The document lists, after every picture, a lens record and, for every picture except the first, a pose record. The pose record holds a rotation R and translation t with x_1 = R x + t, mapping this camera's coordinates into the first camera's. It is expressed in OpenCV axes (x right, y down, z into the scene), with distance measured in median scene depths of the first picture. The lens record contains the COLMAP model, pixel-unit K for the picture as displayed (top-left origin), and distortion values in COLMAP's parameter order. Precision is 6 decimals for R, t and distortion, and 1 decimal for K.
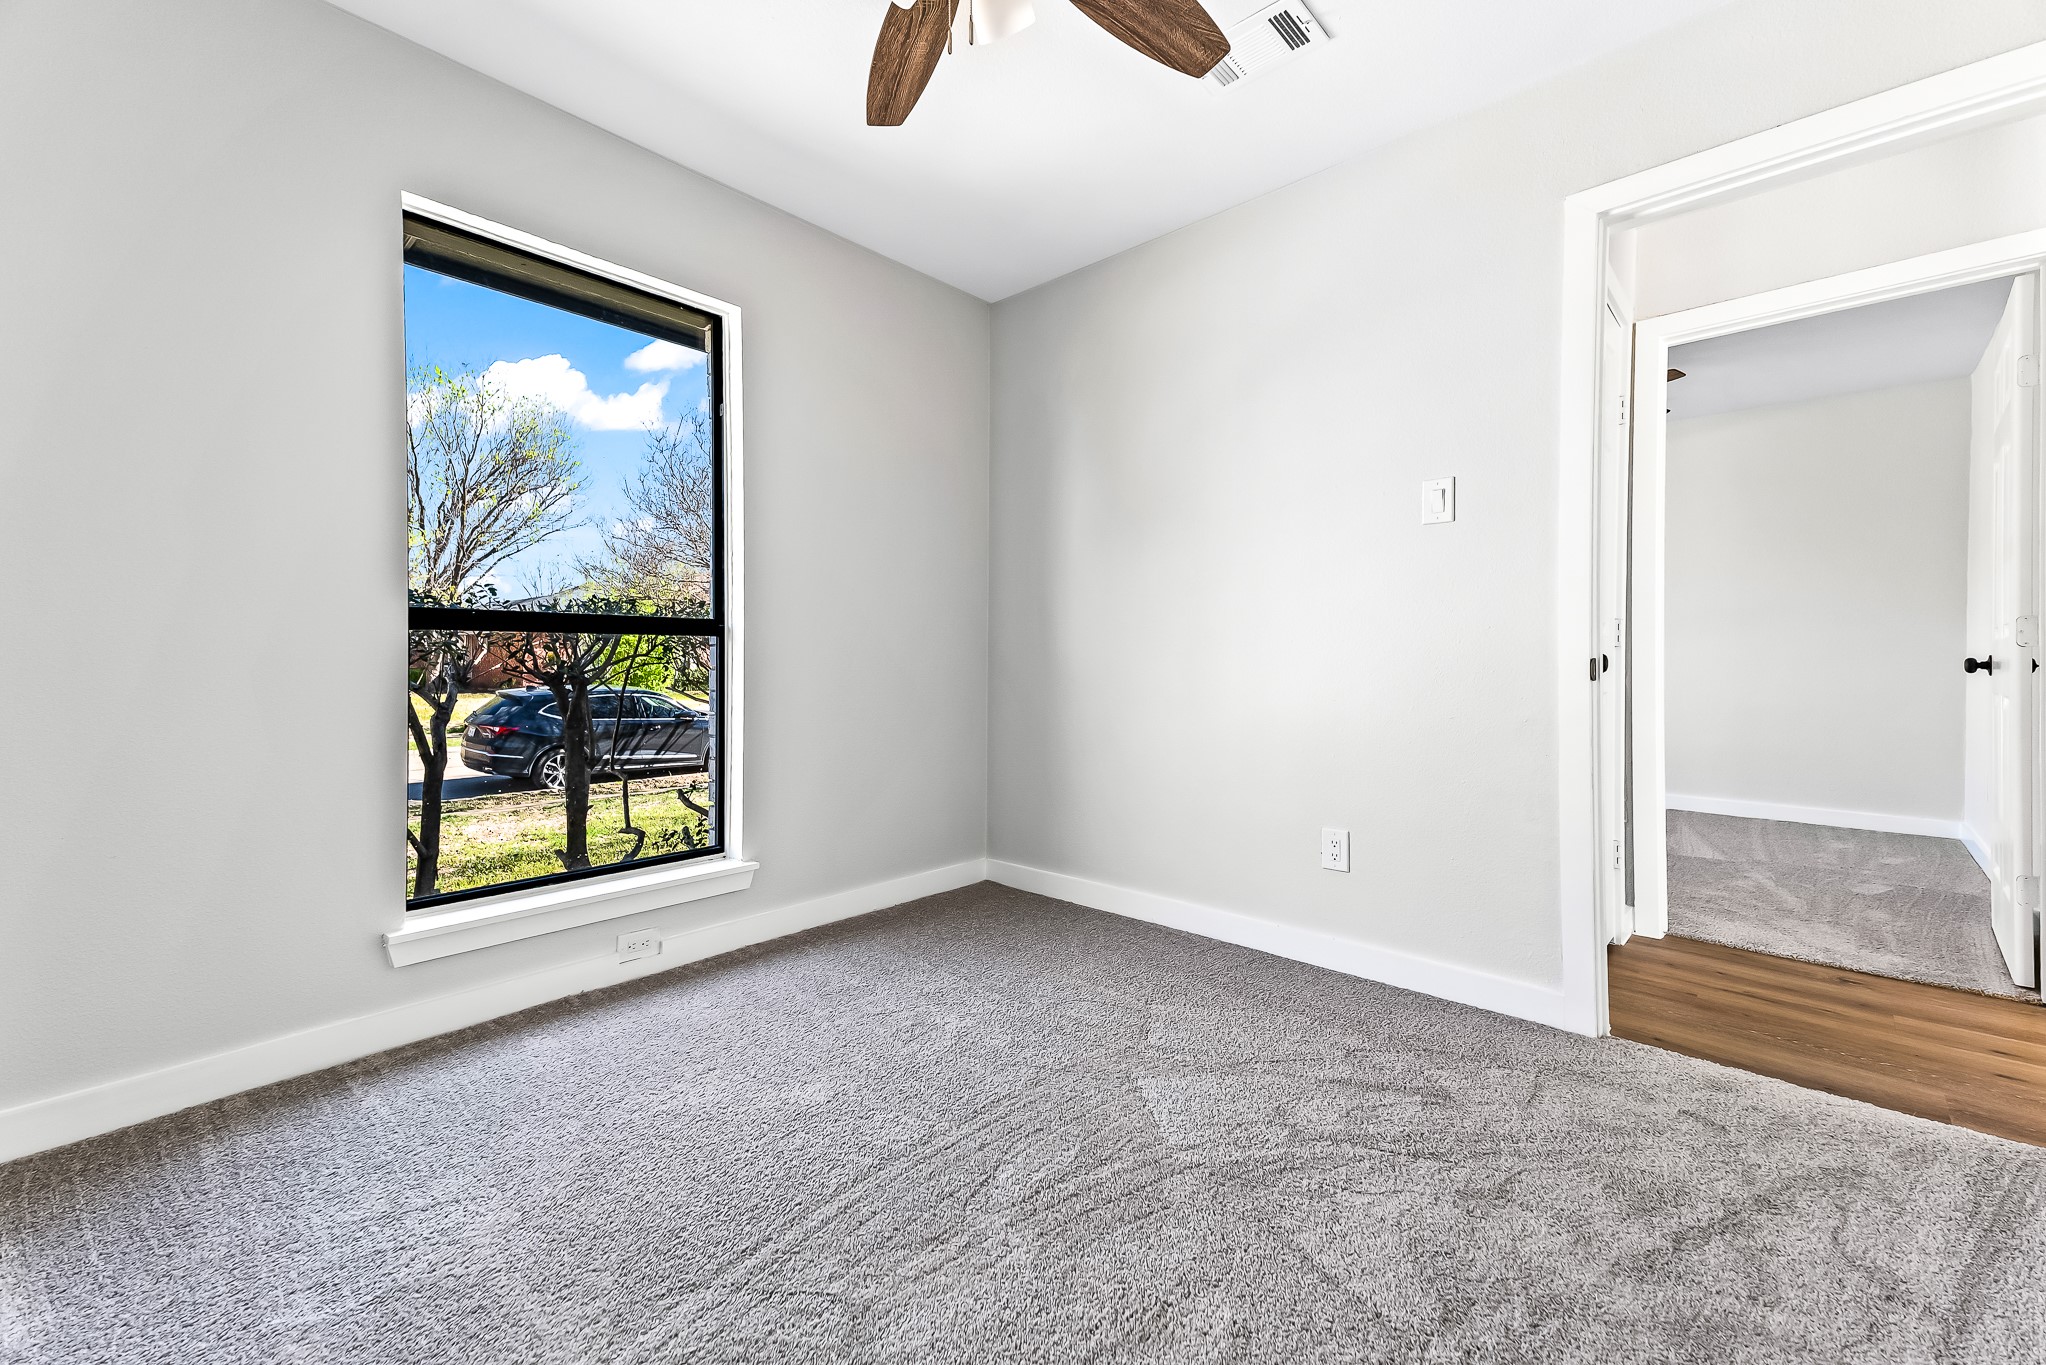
lens RADIAL K [[873.2, 0, 1030.2], [0, 873.2, 679.6], [0, 0, 1]] dist [0.040955, -0.000619]
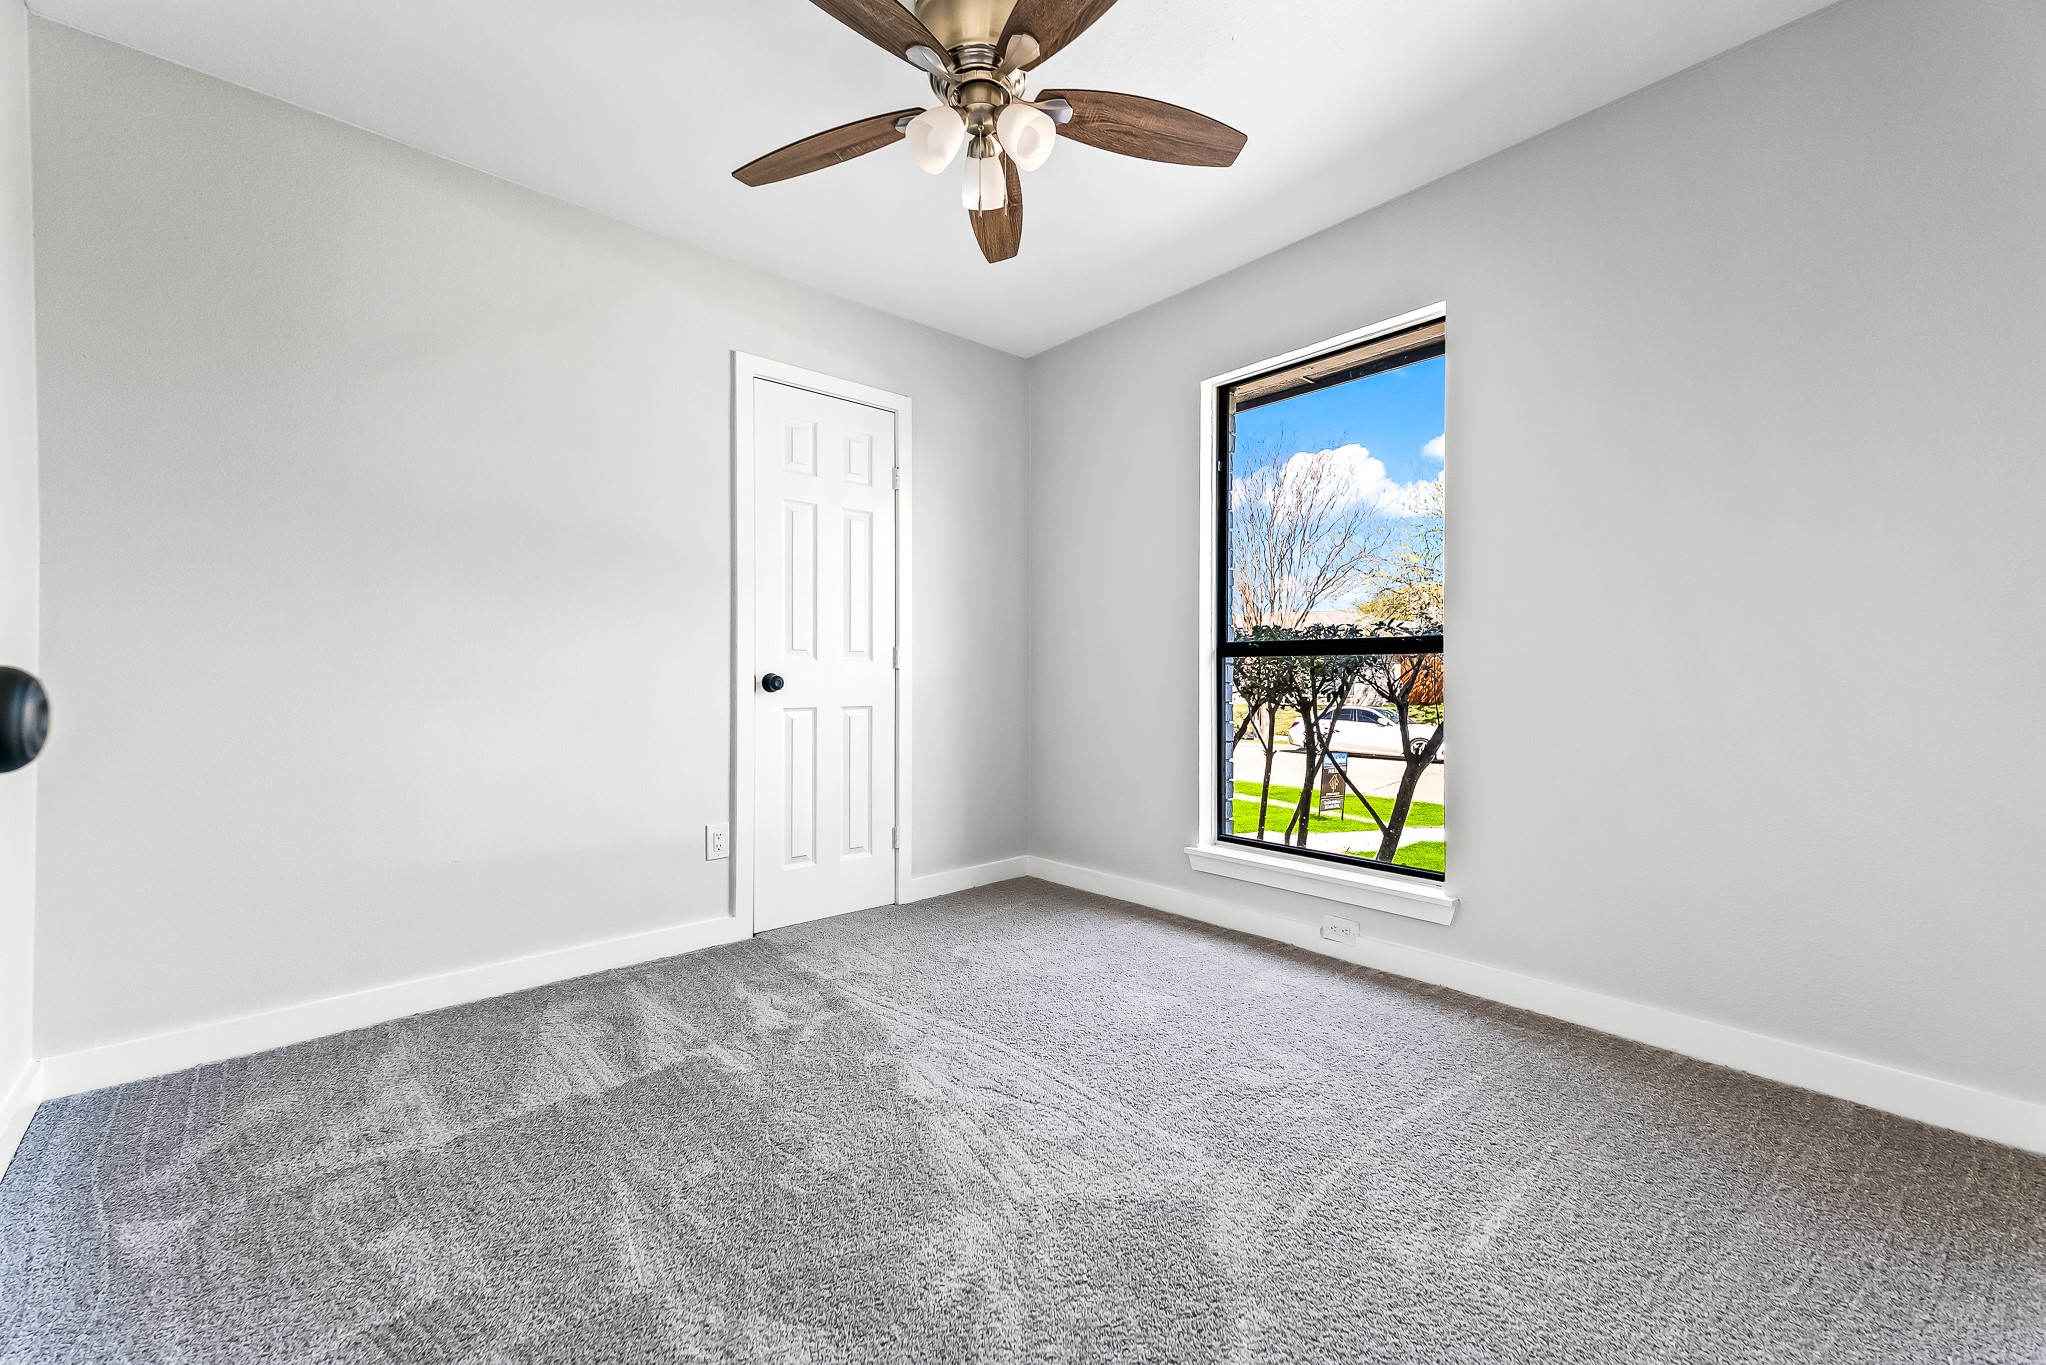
lens RADIAL K [[873.2, 0, 1030.2], [0, 873.2, 679.6], [0, 0, 1]] dist [0.040955, -0.000619]
pose [[-0.146340, 0.014309, -0.989131, 0.817135], [-0.016566, 0.999720, 0.016913, -0.037329], [0.989096, 0.018861, -0.146062, 0.860199]]
